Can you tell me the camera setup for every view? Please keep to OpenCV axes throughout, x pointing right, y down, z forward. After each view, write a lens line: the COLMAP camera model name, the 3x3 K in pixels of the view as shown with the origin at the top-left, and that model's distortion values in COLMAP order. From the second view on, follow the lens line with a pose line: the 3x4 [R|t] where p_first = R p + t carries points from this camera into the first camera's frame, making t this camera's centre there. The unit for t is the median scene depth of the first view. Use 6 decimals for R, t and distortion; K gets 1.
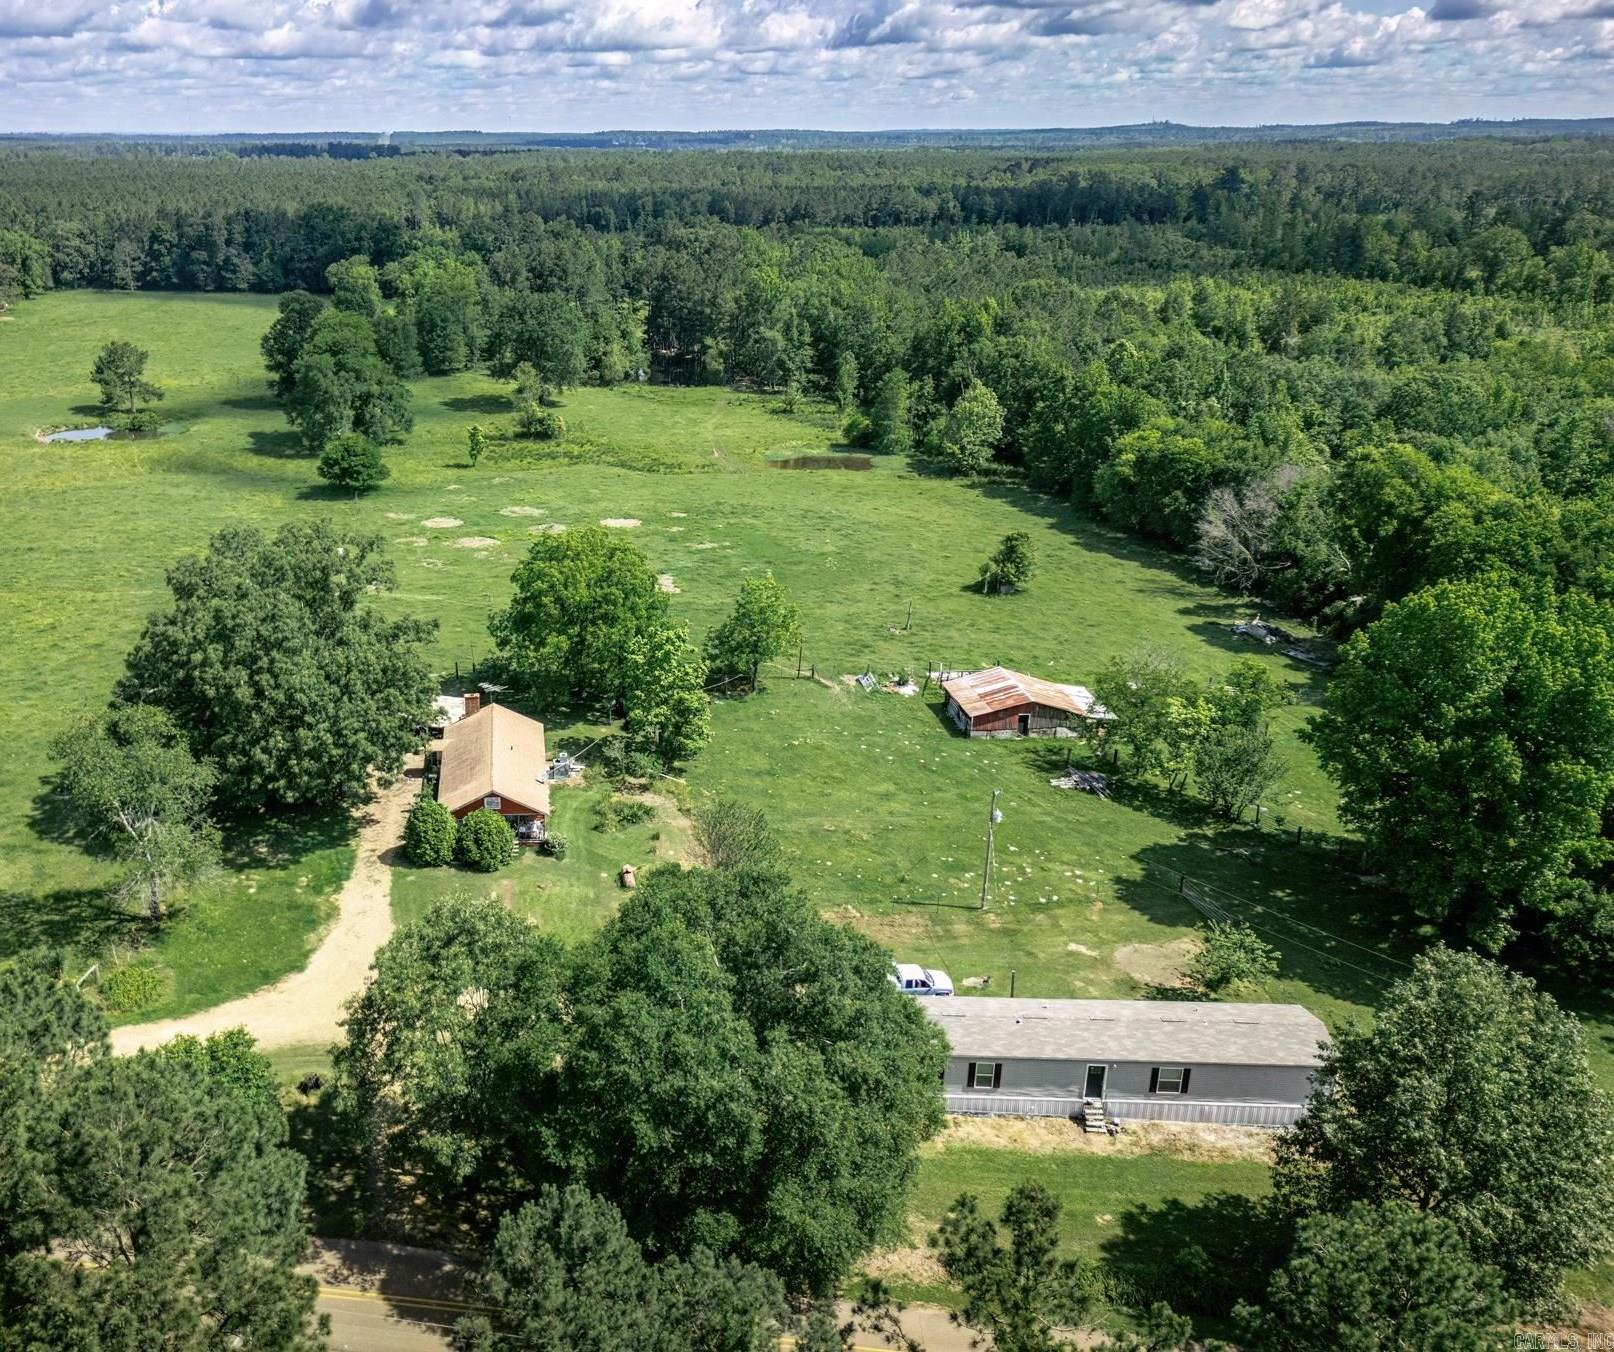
lens RADIAL K [[1470.9, 0, 574.0], [0, 1470.9, 655.0], [0, 0, 1]] dist [0.063993, -0.049145]
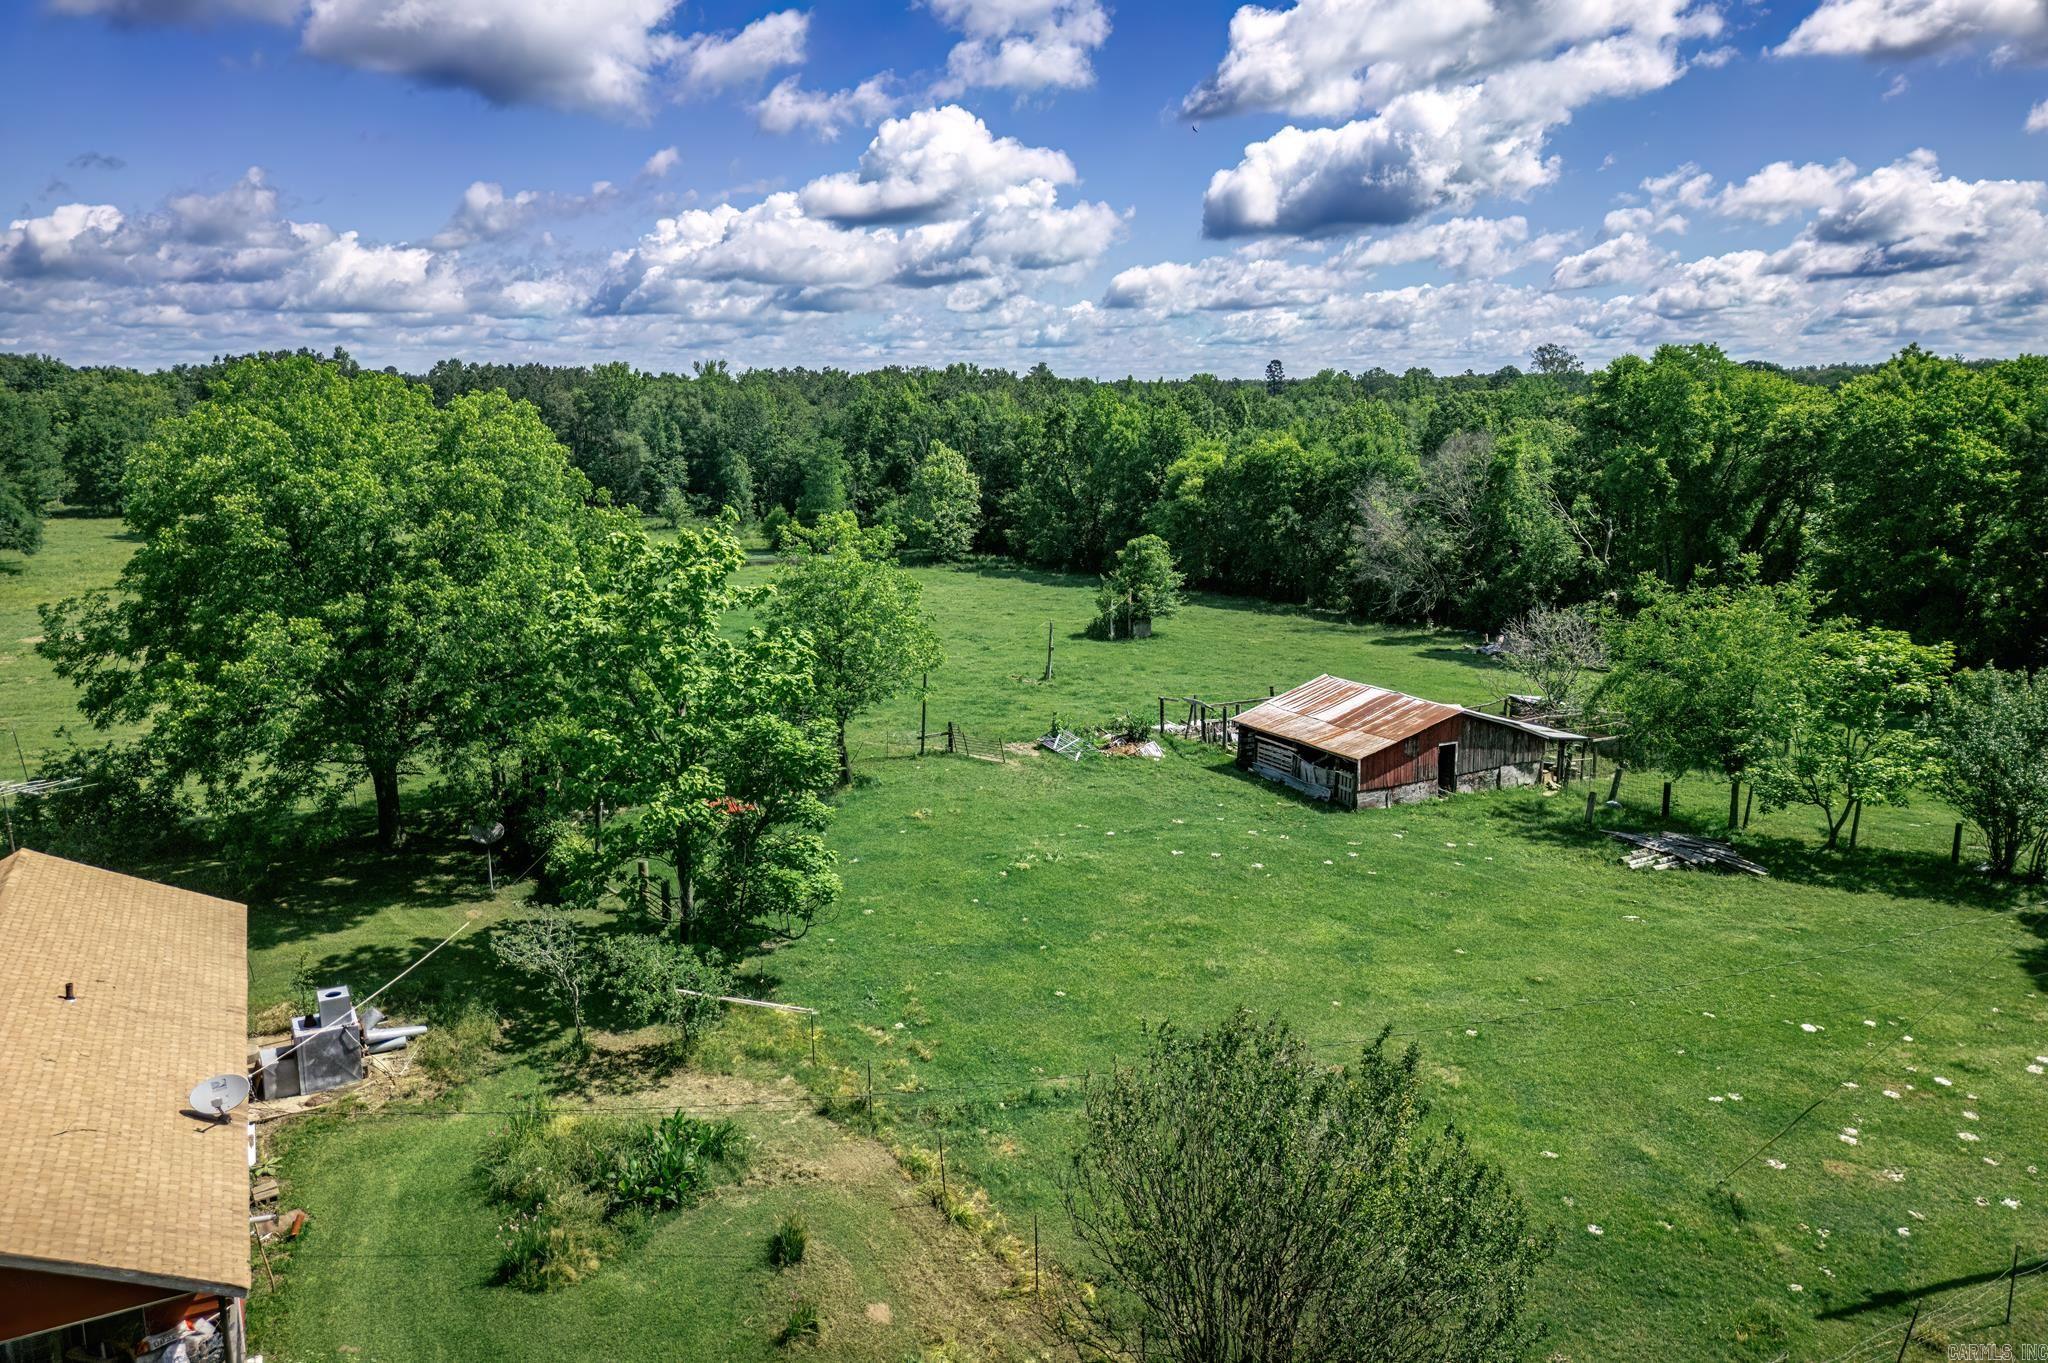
lens RADIAL K [[1444.5, 0, 1037.3], [0, 1444.5, 676.6], [0, 0, 1]] dist [0.060472, -0.053571]
pose [[0.903610, -0.080471, 0.420728, 0.001223], [0.146598, 0.980981, -0.127224, 0.063384], [-0.402489, 0.176639, 0.898221, 0.697068]]
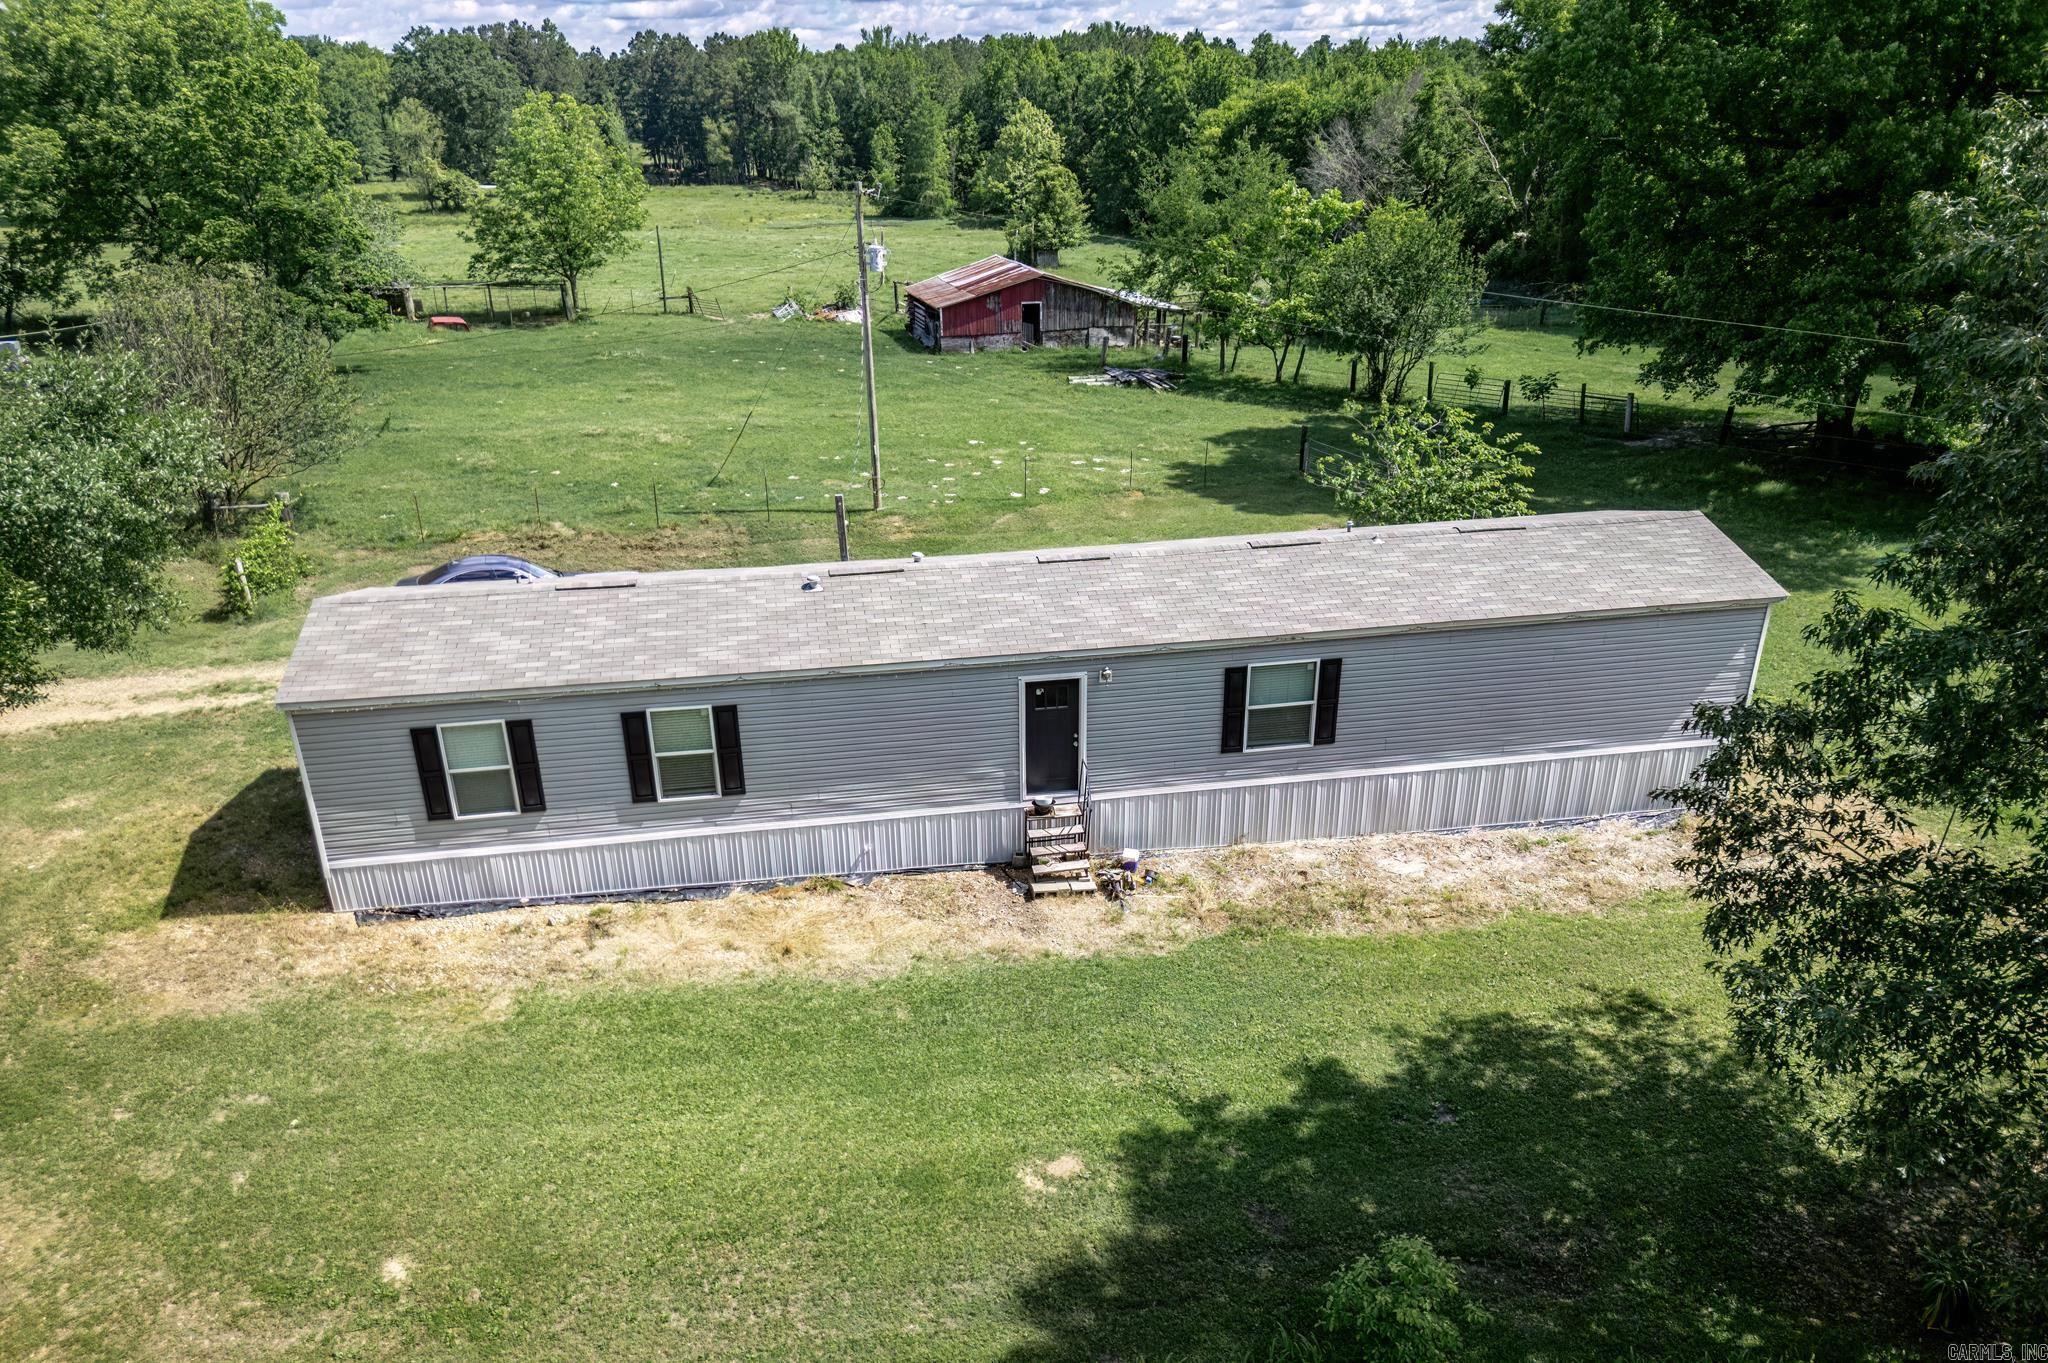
lens RADIAL K [[1444.5, 0, 1034.5], [0, 1444.5, 787.6], [0, 0, 1]] dist [0.060472, -0.053571]
pose [[0.976271, -0.100305, 0.191923, 0.196695], [0.082322, 0.991626, 0.099500, 0.182120], [-0.200297, -0.081340, 0.976353, 0.483913]]
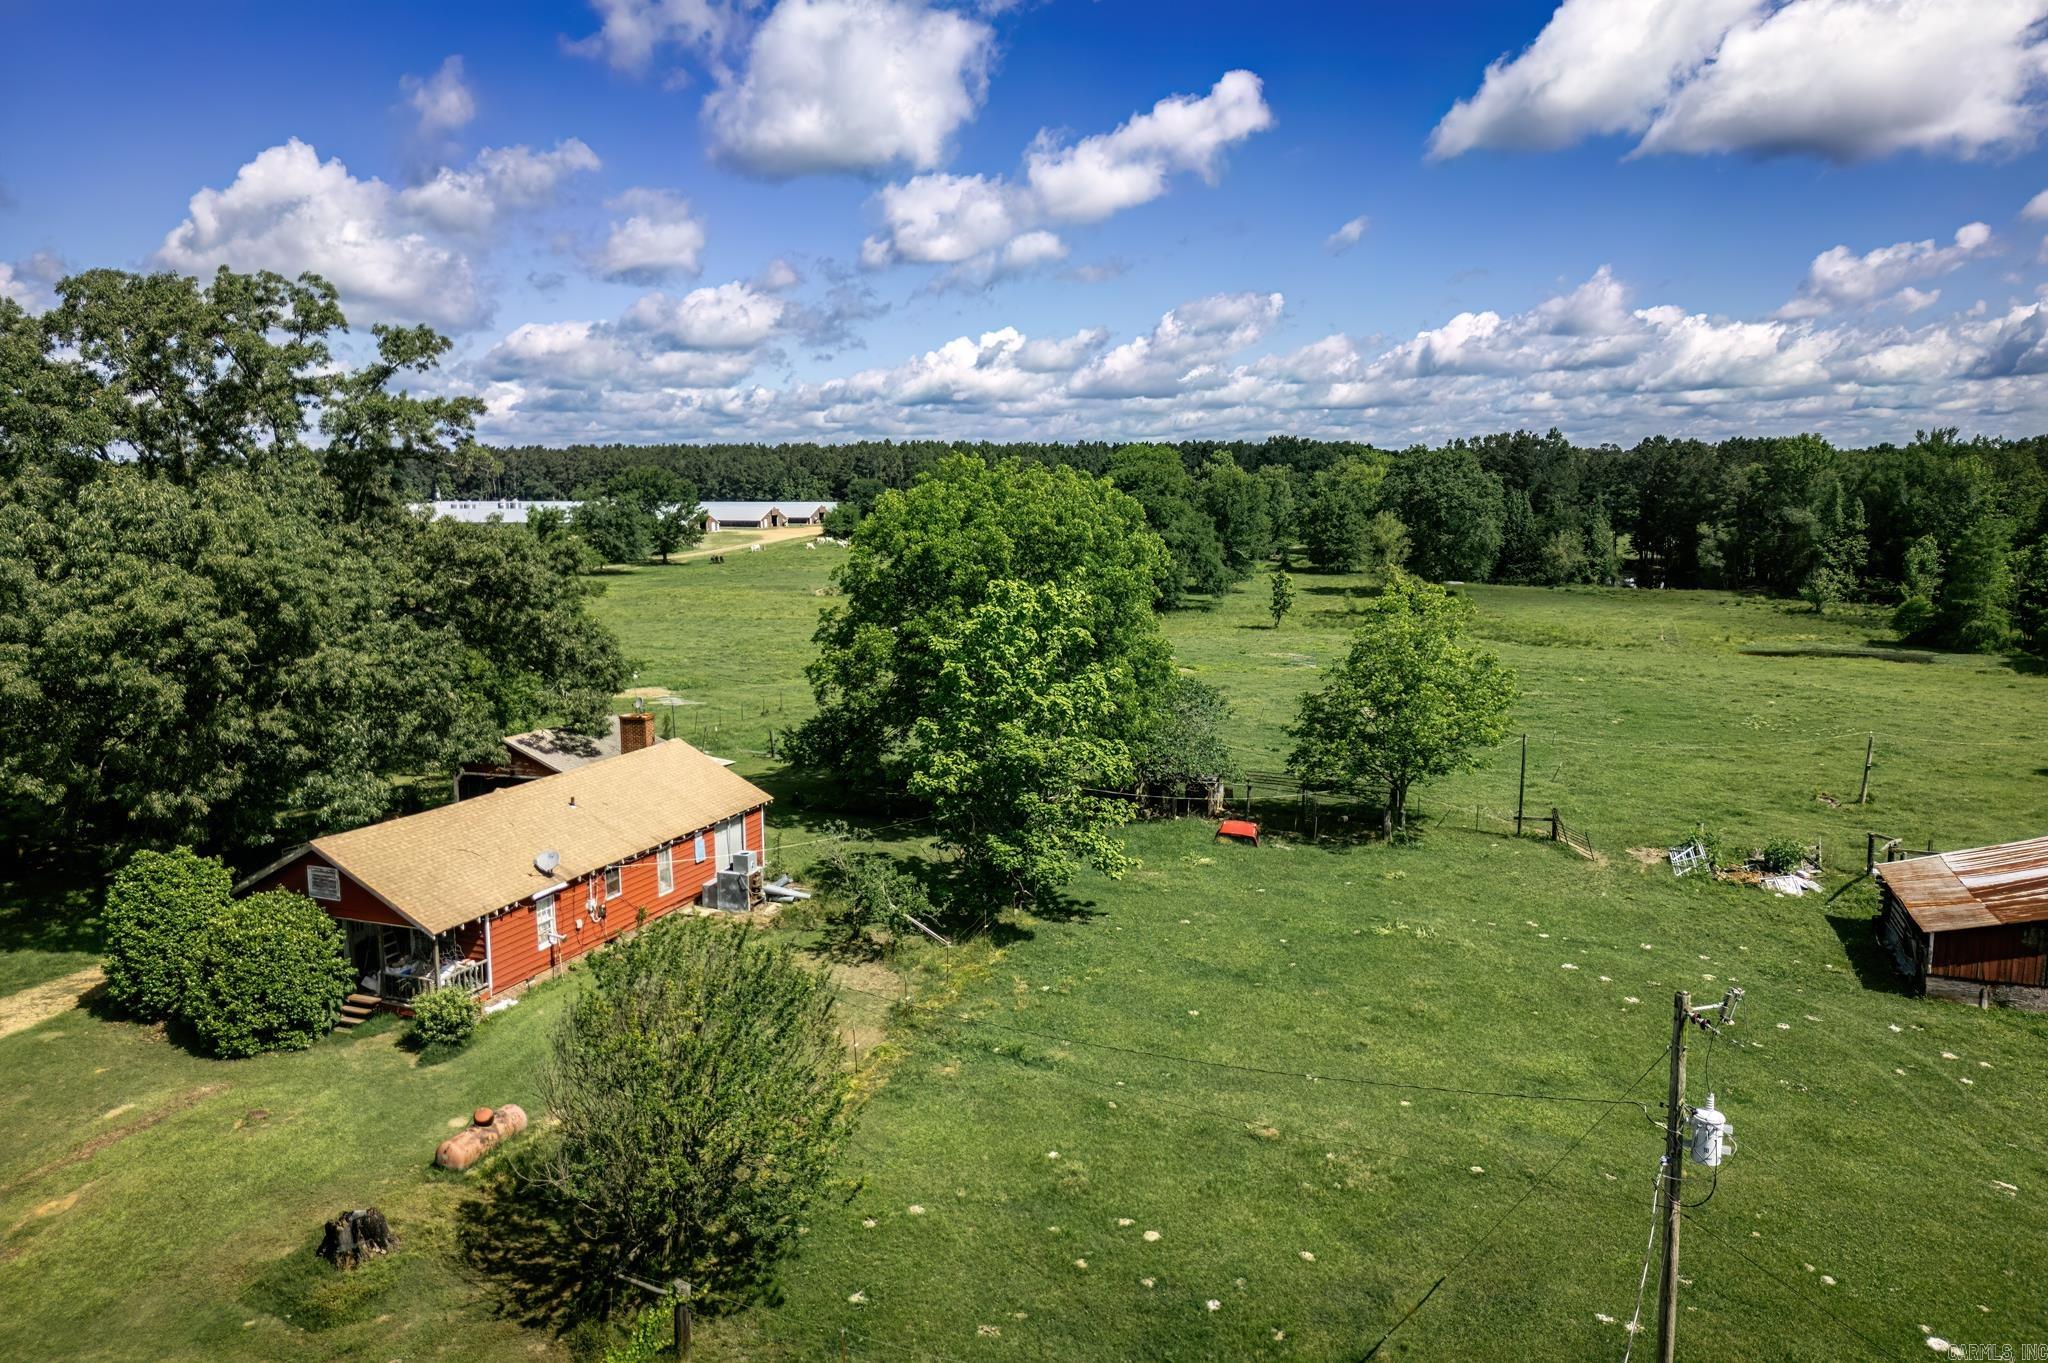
lens RADIAL K [[1444.5, 0, 1026.5], [0, 1444.5, 685.3], [0, 0, 1]] dist [0.060472, -0.053571]
pose [[0.908459, 0.057605, -0.413985, 0.233752], [-0.140655, 0.974824, -0.173013, 0.080712], [0.393597, 0.215405, 0.893690, 0.644637]]
